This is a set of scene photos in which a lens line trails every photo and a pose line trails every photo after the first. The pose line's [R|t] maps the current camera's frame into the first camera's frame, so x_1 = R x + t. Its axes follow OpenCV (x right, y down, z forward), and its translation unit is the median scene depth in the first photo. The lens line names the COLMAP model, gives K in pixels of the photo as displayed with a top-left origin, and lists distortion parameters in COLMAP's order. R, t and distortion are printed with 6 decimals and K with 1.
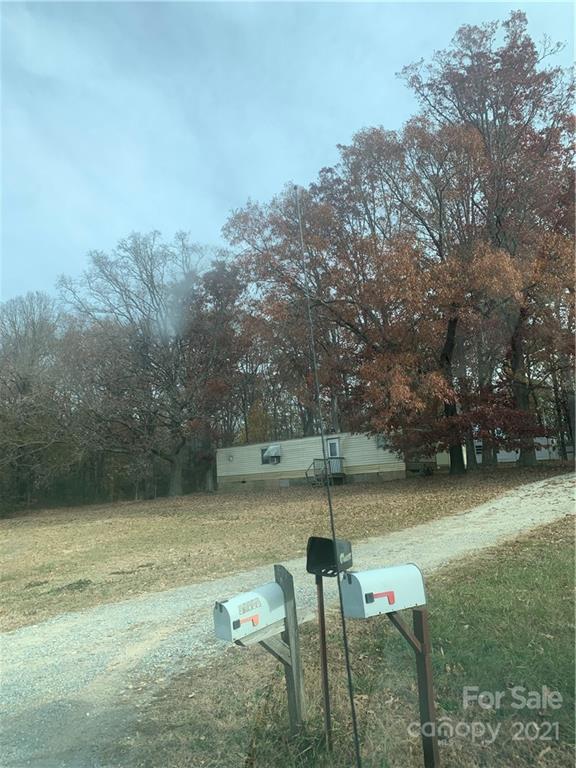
lens RADIAL K [[574.2, 0, 280.8], [0, 574.2, 384.1], [0, 0, 1]] dist [0.009162, -0.009630]
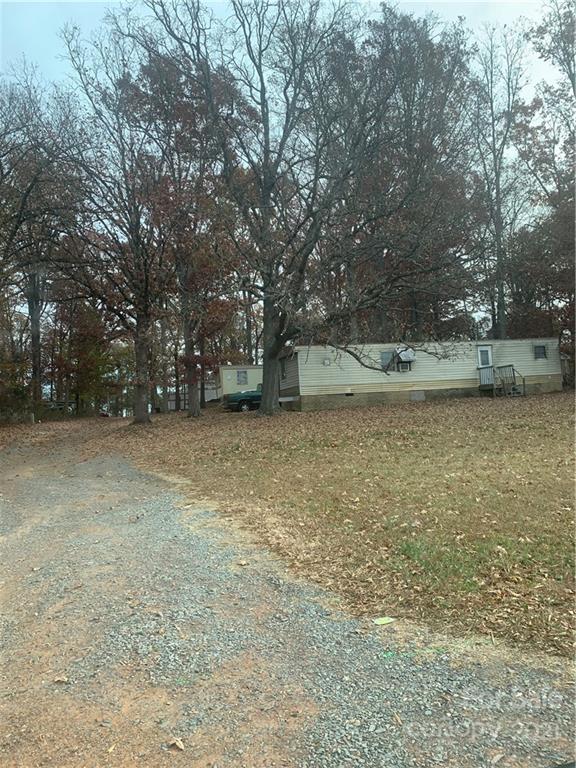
lens RADIAL K [[573.8, 0, 278.2], [0, 573.8, 375.6], [0, 0, 1]] dist [0.012016, -0.012334]
pose [[0.562700, 0.068533, 0.823815, -0.742331], [-0.118630, 0.992937, -0.001573, 0.165434], [-0.818105, -0.096844, 0.566856, 0.697488]]
